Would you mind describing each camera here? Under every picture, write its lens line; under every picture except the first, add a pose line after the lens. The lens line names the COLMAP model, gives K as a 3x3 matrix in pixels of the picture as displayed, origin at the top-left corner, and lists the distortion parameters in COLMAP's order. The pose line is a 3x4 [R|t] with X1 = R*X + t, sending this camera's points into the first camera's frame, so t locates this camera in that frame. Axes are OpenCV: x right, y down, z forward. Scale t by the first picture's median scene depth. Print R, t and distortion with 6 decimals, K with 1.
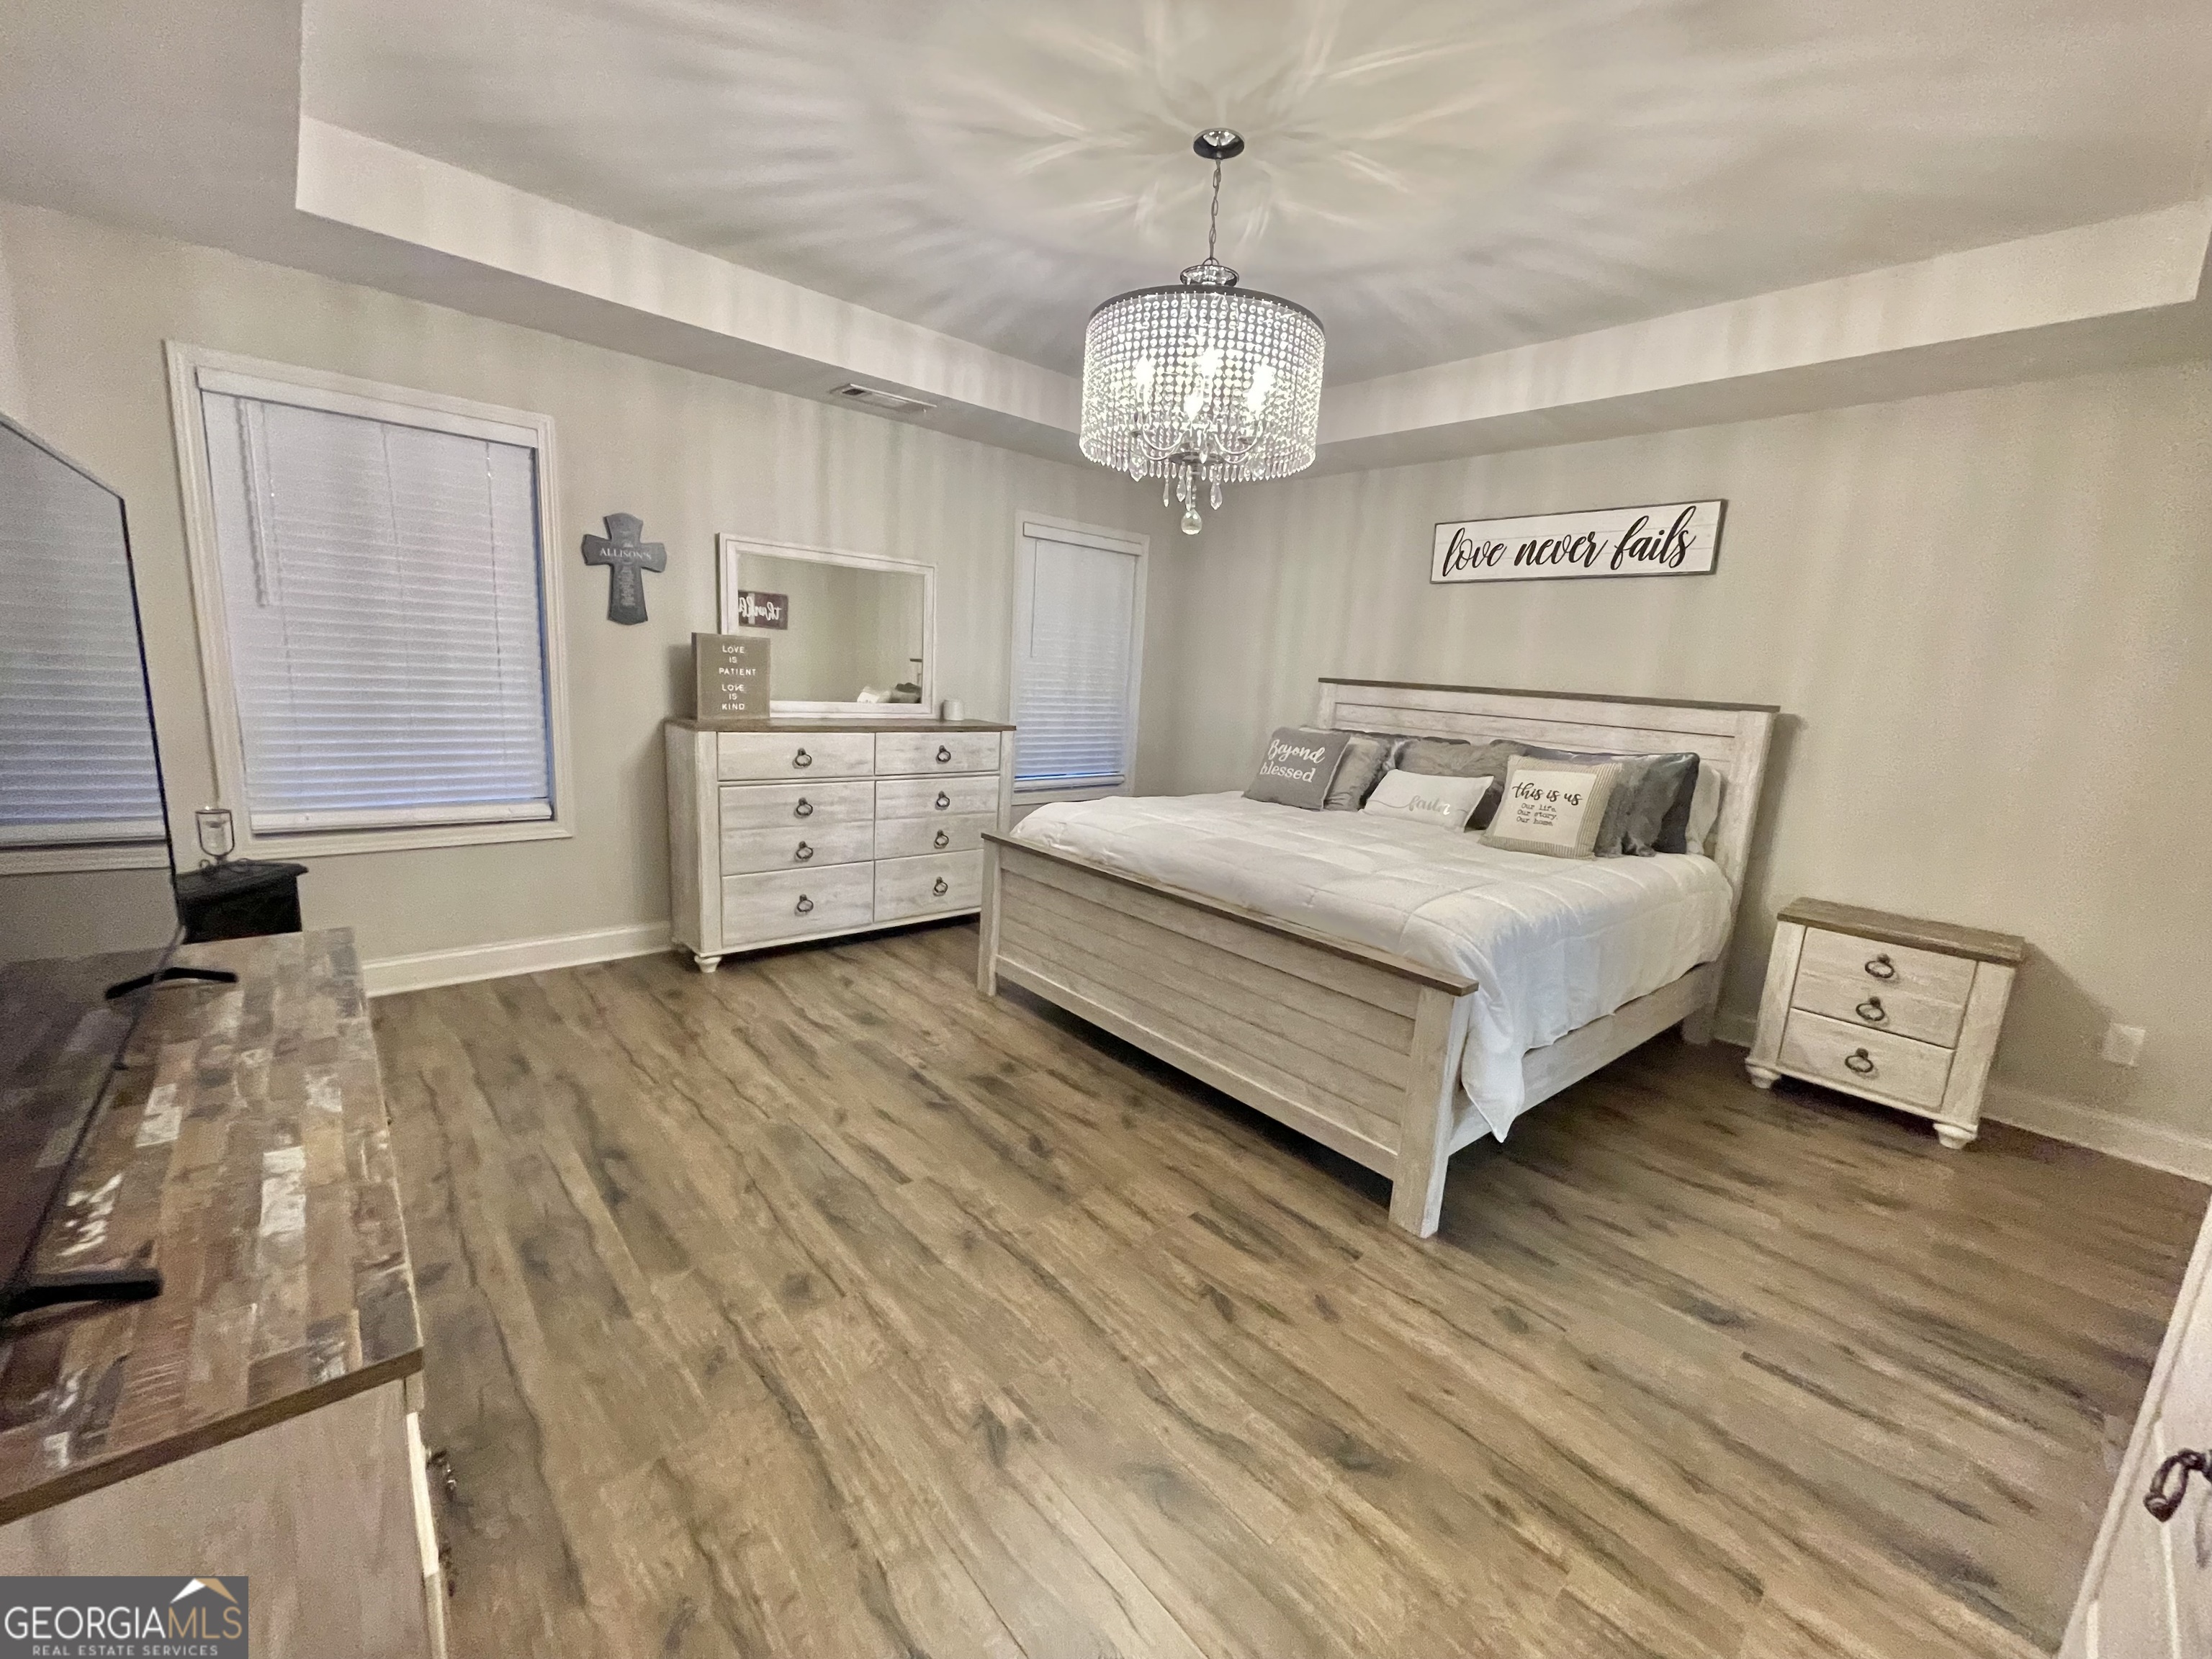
lens RADIAL K [[890.2, 0, 1112.3], [0, 890.2, 827.8], [0, 0, 1]] dist [0.000969, -0.001348]
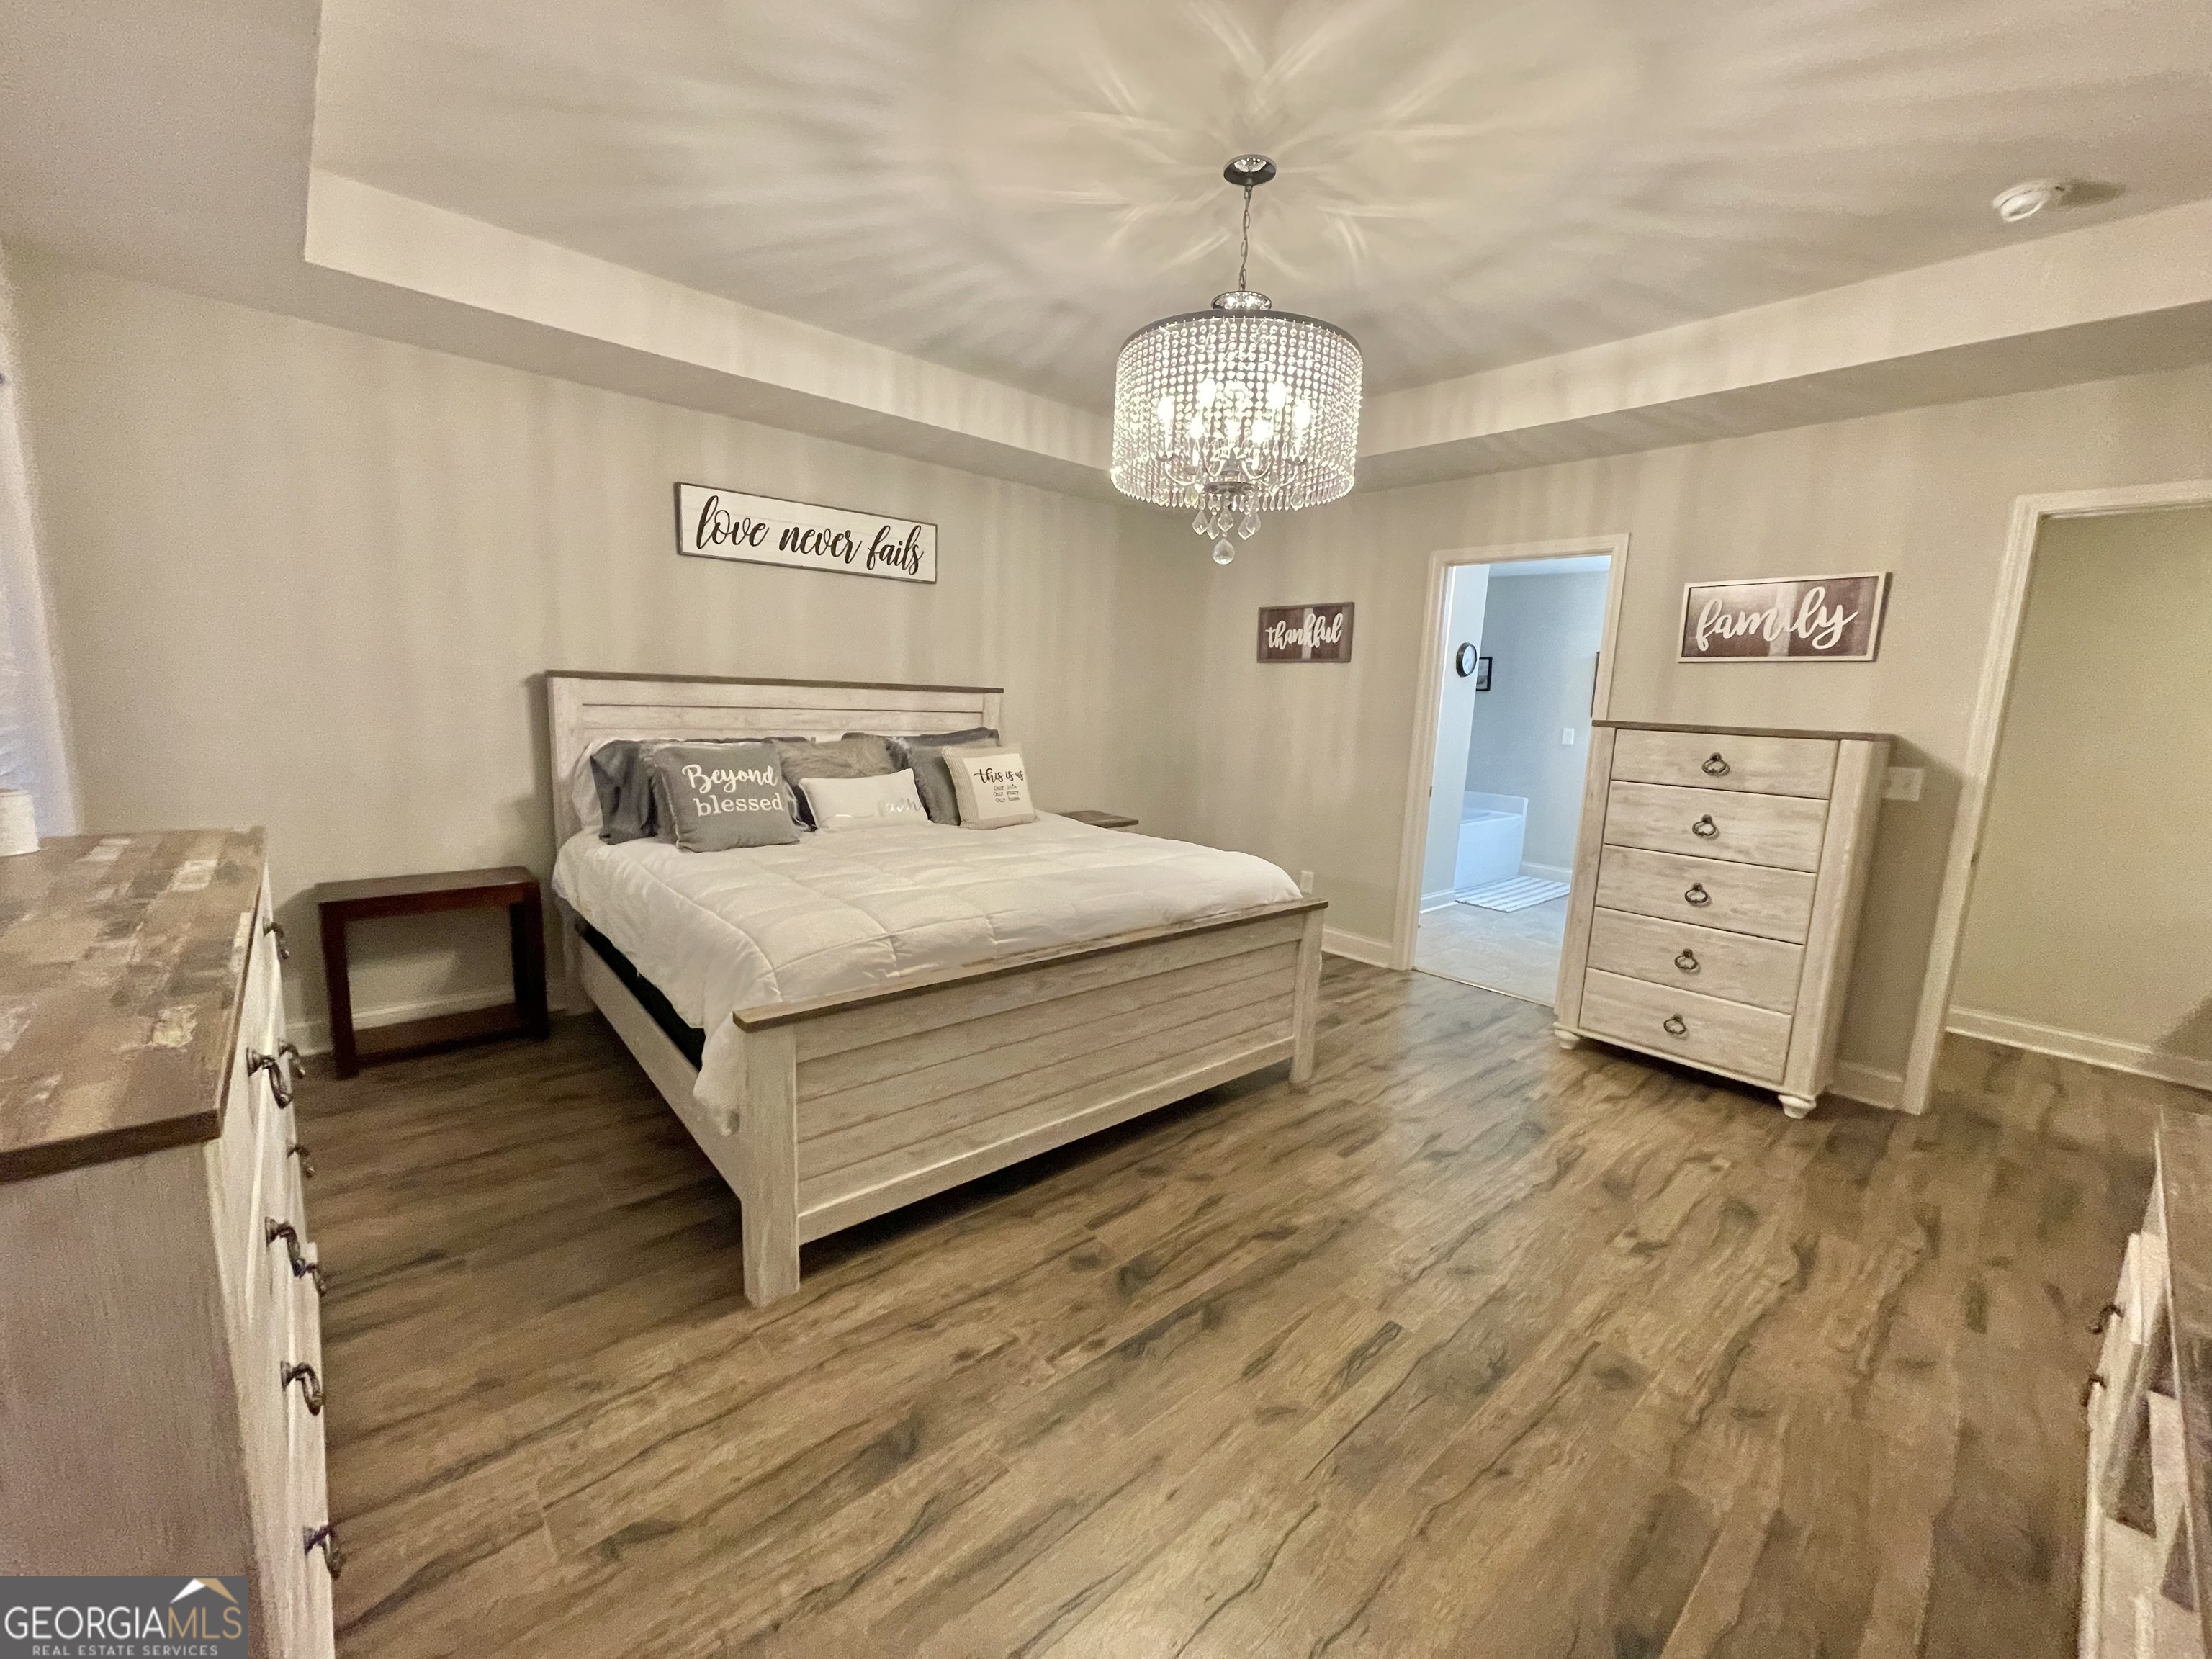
lens RADIAL K [[890.2, 0, 1107.7], [0, 890.2, 828.1], [0, 0, 1]] dist [0.000969, -0.001348]
pose [[0.008216, -0.213153, 0.976984, -0.788547], [0.140015, 0.967638, 0.209936, -0.229995], [-0.990115, 0.135068, 0.037794, 0.959692]]
